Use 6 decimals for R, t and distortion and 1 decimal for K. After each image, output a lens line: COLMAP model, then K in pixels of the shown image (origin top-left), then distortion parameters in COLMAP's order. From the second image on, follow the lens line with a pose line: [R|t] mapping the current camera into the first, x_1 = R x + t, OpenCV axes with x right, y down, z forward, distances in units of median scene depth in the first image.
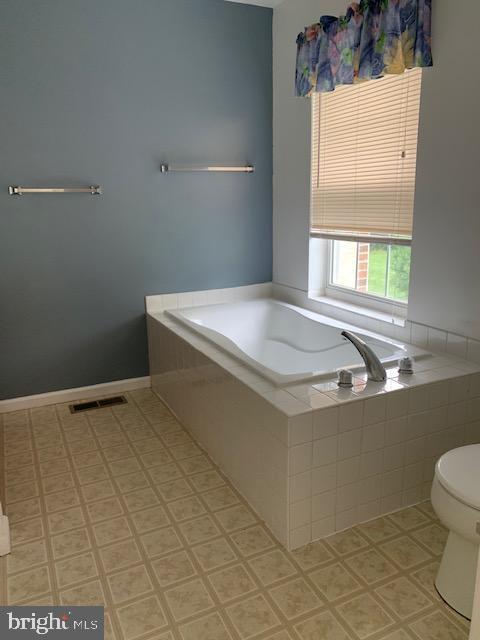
lens RADIAL K [[493.7, 0, 237.6], [0, 493.7, 319.4], [0, 0, 1]] dist [0.032273, -0.024626]
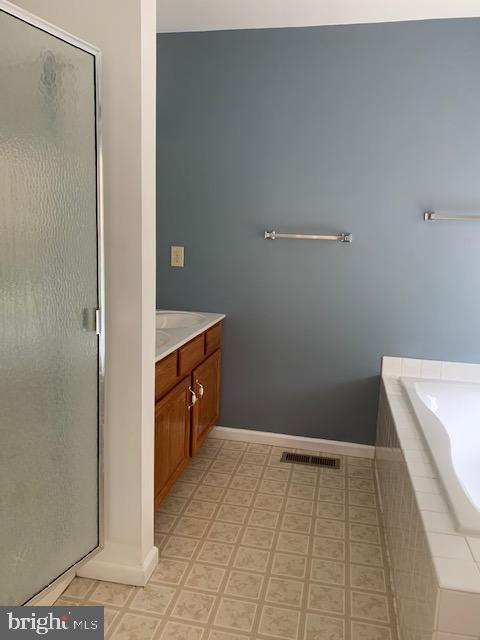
lens RADIAL K [[493.7, 0, 239.1], [0, 493.7, 317.3], [0, 0, 1]] dist [0.032273, -0.024626]
pose [[0.790191, 0.146324, -0.595136, 0.138362], [-0.190158, 0.981691, -0.011117, -0.061832], [0.582613, 0.121954, 0.803548, 0.138961]]
